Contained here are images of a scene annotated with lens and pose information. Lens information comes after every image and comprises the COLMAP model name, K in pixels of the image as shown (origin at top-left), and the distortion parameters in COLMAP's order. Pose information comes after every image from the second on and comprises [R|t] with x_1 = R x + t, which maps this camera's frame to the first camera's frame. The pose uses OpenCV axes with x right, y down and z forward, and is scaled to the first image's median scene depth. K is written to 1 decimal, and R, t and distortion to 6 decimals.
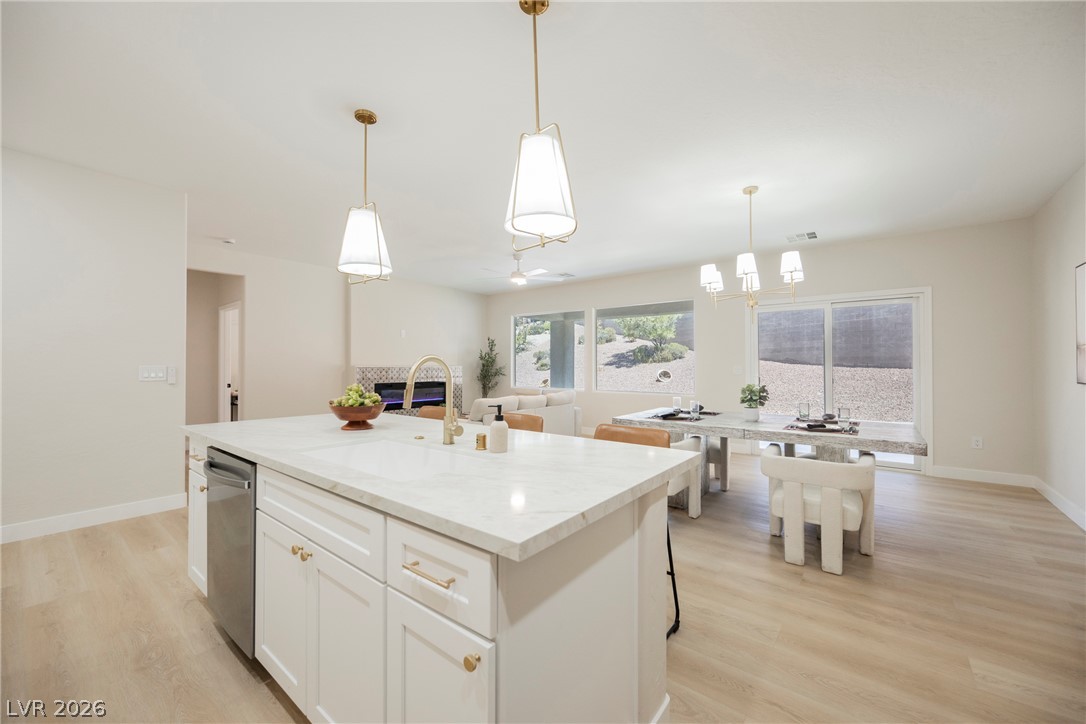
lens RADIAL K [[426.4, 0, 544.6], [0, 426.4, 363.5], [0, 0, 1]] dist [-0.001915, -0.000125]
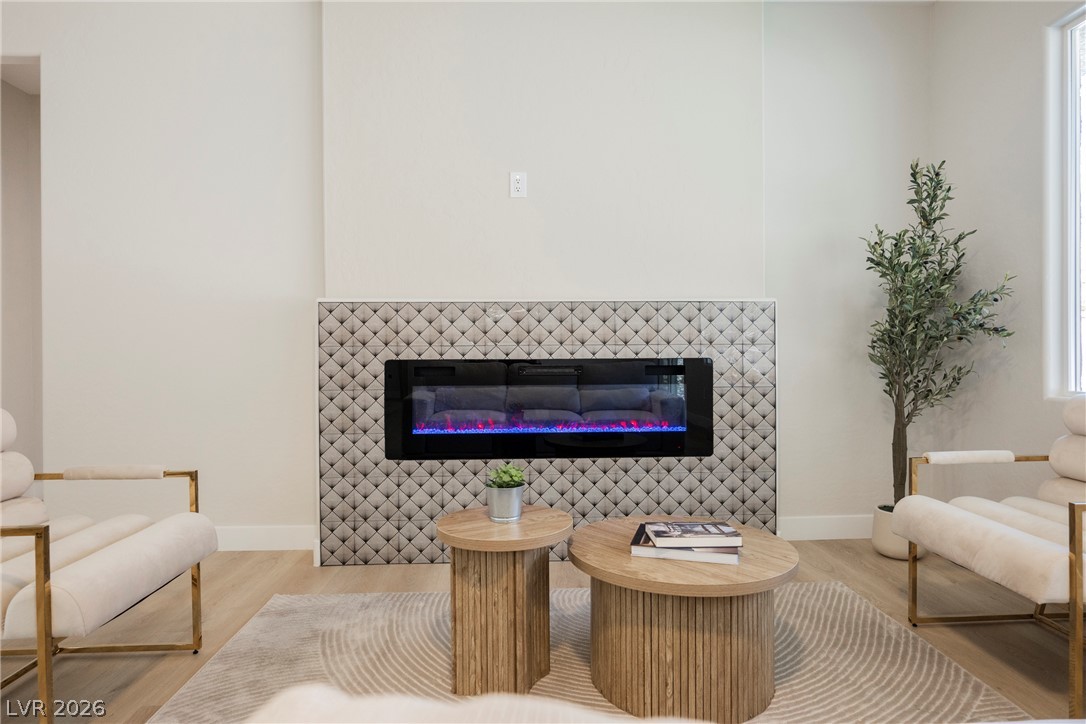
lens RADIAL K [[605.6, 0, 543.0], [0, 605.6, 362.0], [0, 0, 1]] dist [-0.003165, -0.000321]
pose [[0.655430, -0.001922, -0.755254, -0.021923], [0.009459, 0.999939, 0.005664, 0.037216], [0.755197, -0.010857, 0.655408, 0.650880]]
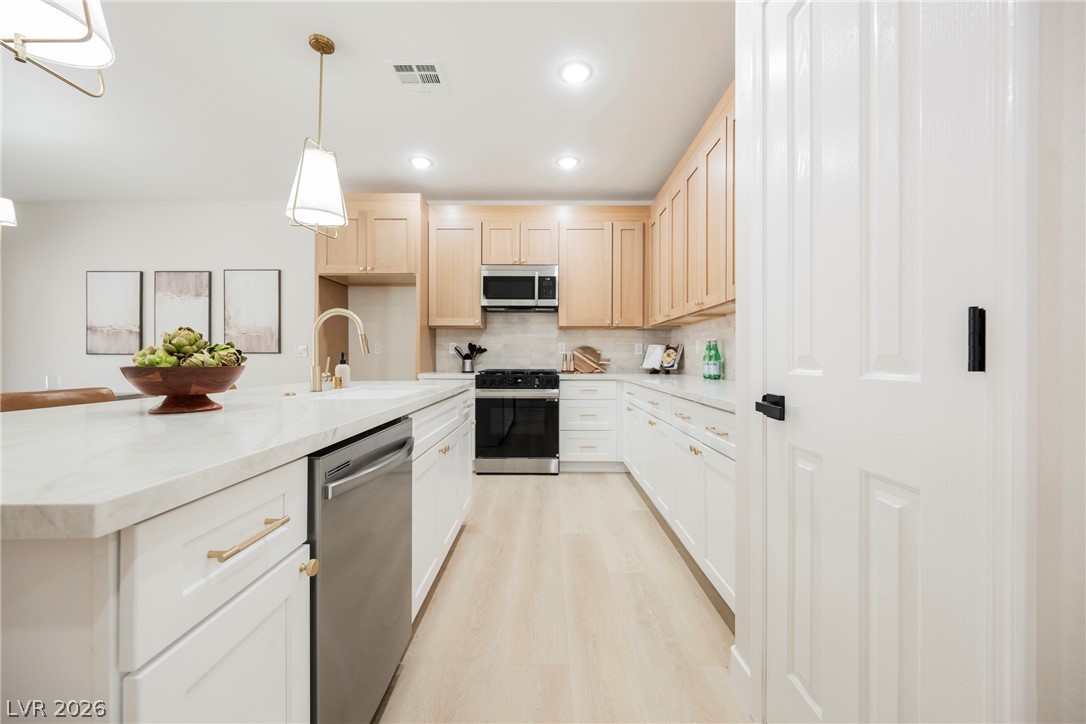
lens RADIAL K [[431.0, 0, 542.8], [0, 431.0, 360.1], [0, 0, 1]] dist [-0.000743, -0.000118]
pose [[-0.616391, -0.003224, 0.787433, -0.301050], [-0.004301, 0.999990, 0.000728, 0.023071], [-0.787428, -0.002938, -0.616399, 0.257259]]
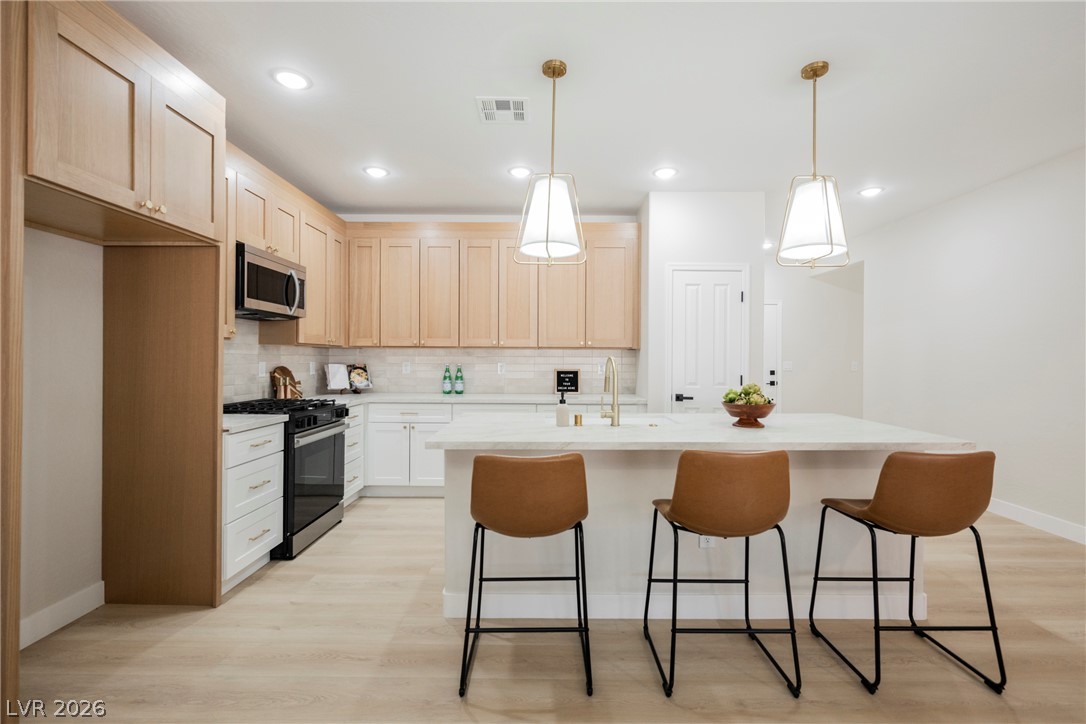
lens RADIAL K [[485.5, 0, 546.9], [0, 485.5, 360.7], [0, 0, 1]] dist [0.001088, 0.000026]
pose [[-0.782363, -0.001591, -0.622821, 0.173580], [-0.003160, 0.999994, 0.001414, -0.000760], [0.622815, 0.003075, -0.782363, 0.421249]]
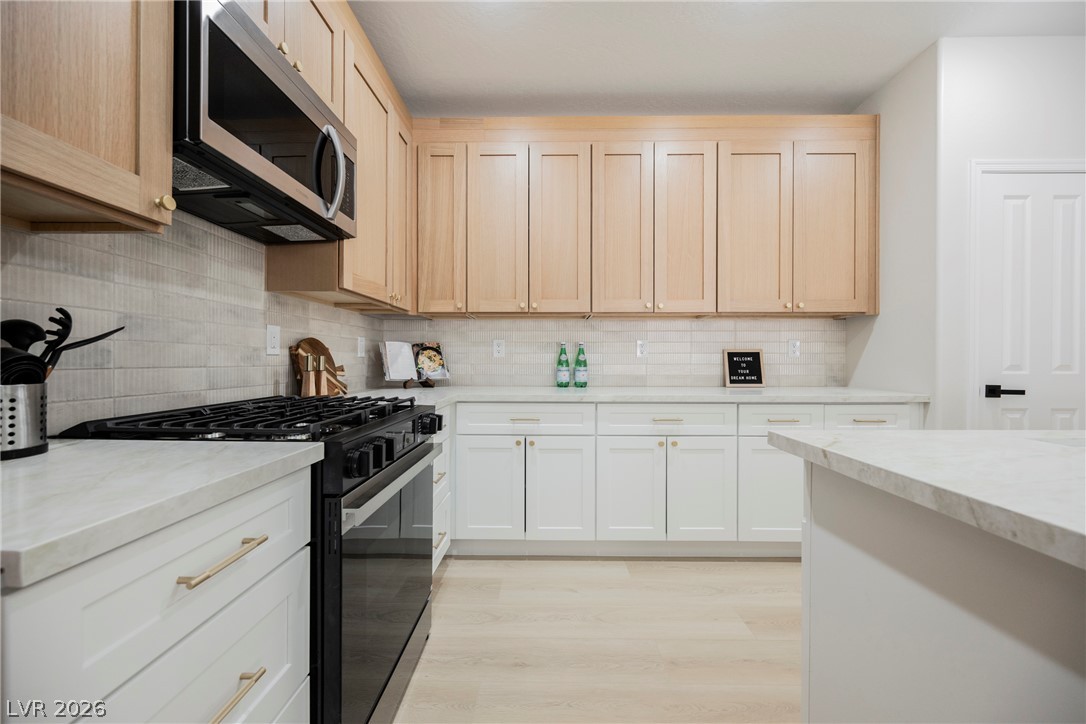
lens RADIAL K [[421.1, 0, 543.0], [0, 421.1, 362.0], [0, 0, 1]] dist [-0.000844, -0.000095]
pose [[-0.788078, 0.003480, -0.615566, 0.123161], [0.001441, 0.999992, 0.003809, 0.018505], [0.615574, 0.002115, -0.788076, 0.150684]]
